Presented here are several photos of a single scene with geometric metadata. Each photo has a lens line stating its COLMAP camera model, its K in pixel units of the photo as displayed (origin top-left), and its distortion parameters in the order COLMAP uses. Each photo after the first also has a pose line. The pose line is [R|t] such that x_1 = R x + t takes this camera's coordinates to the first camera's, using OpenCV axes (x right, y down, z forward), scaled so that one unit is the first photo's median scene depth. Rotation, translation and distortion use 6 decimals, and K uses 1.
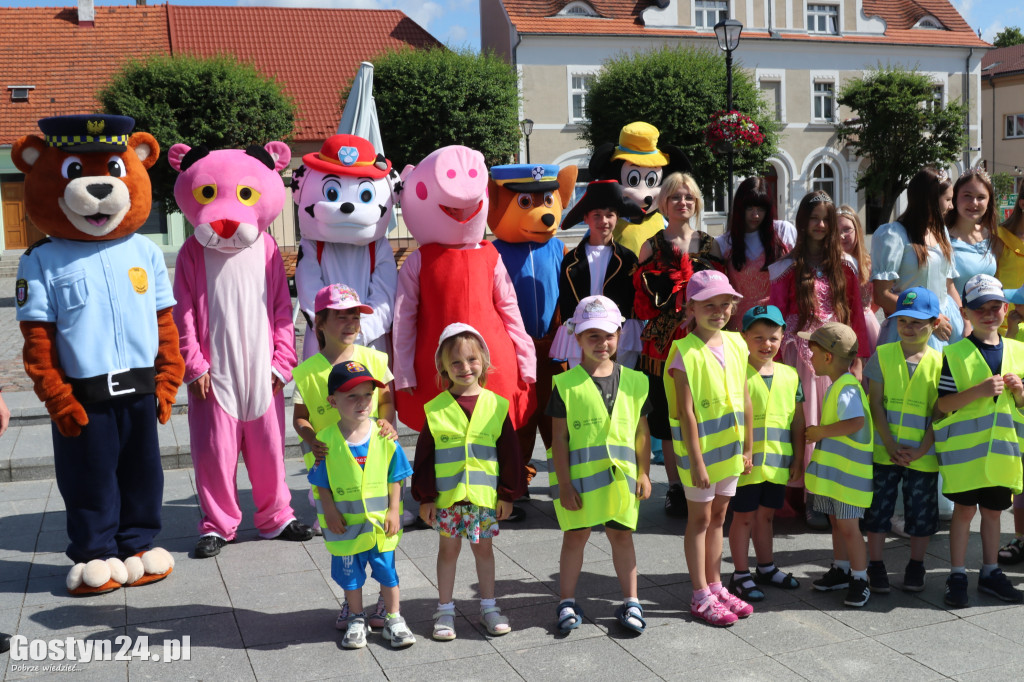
lens RADIAL K [[1137.6, 0, 512.0], [0, 1137.6, 341.0], [0, 0, 1]] dist [-0.129749, 0.063647]
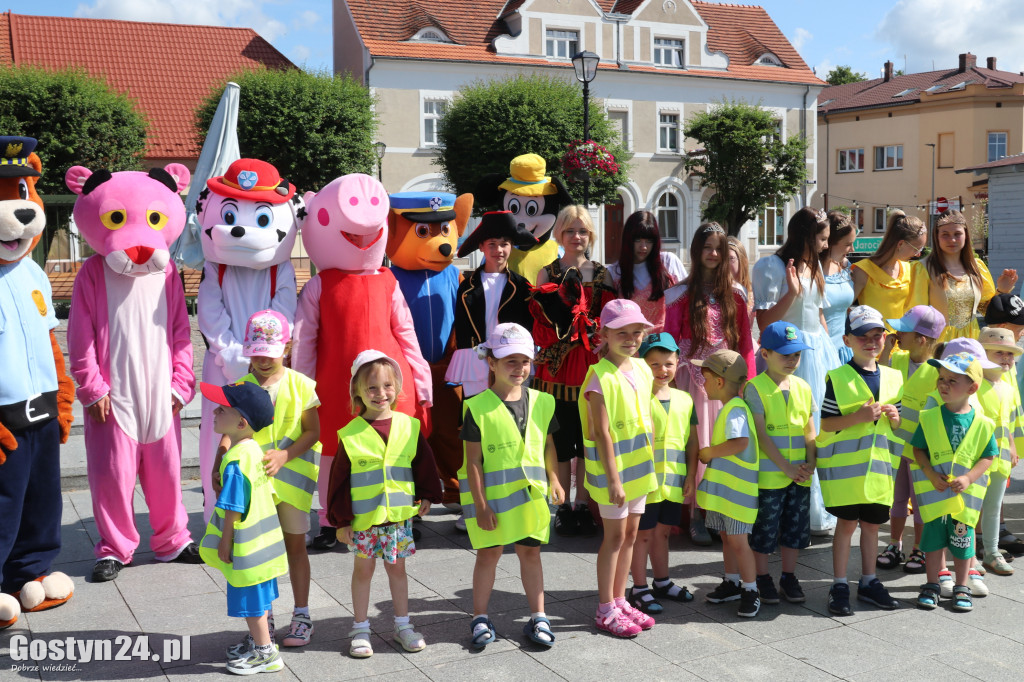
lens RADIAL K [[1137.6, 0, 512.0], [0, 1137.6, 341.0], [0, 0, 1]] dist [-0.129749, 0.063647]
pose [[0.990162, 0.008795, 0.139649, -0.013362], [-0.006000, 0.999773, -0.020422, -0.000374], [-0.139797, 0.019384, 0.989991, -0.006749]]
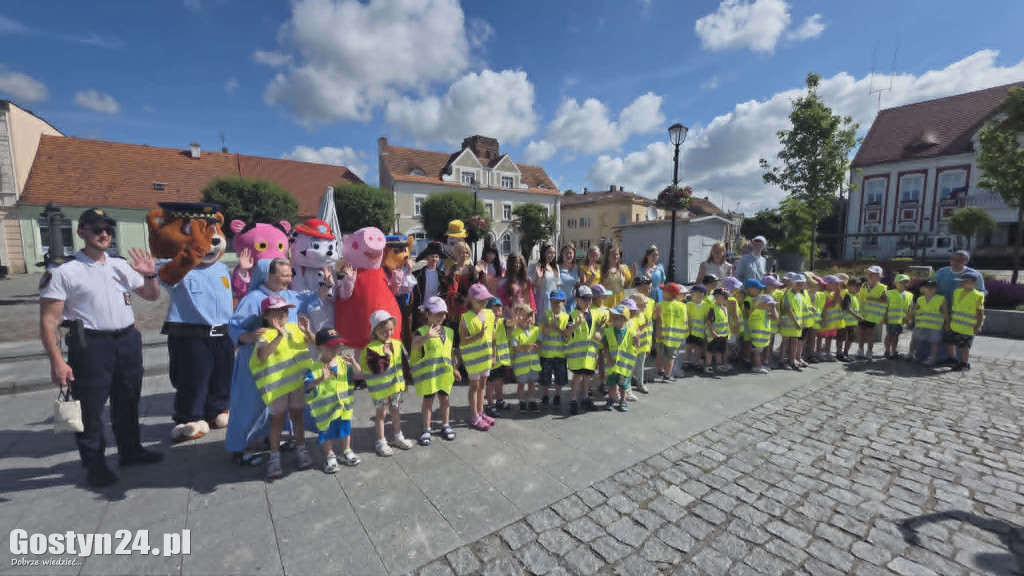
lens RADIAL K [[408.0, 0, 515.7], [0, 408.0, 287.7], [0, 0, 1]] dist [0.000581, -0.006404]
pose [[0.956229, 0.004949, 0.292578, -0.001616], [0.000604, 0.999822, -0.018883, -0.007409], [-0.292620, 0.018233, 0.956055, 0.024697]]
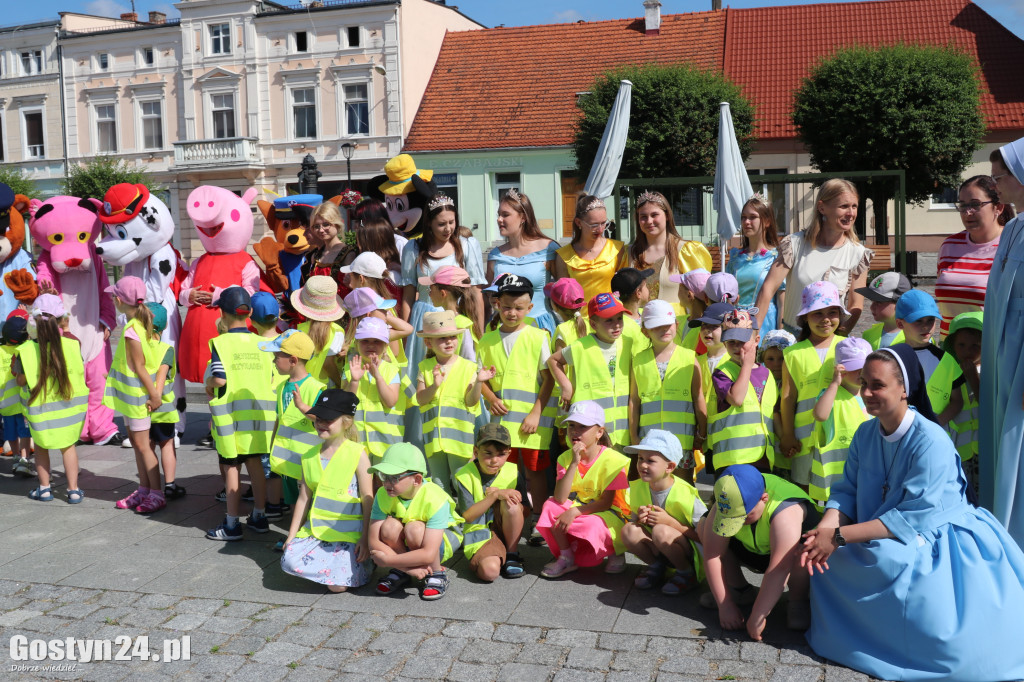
lens RADIAL K [[1137.6, 0, 512.0], [0, 1137.6, 341.0], [0, 0, 1]] dist [-0.129749, 0.063647]
pose [[0.808732, 0.070388, -0.583951, 0.278599], [-0.062791, 0.997472, 0.033273, -0.013080], [0.584816, 0.009758, 0.811107, 0.020998]]
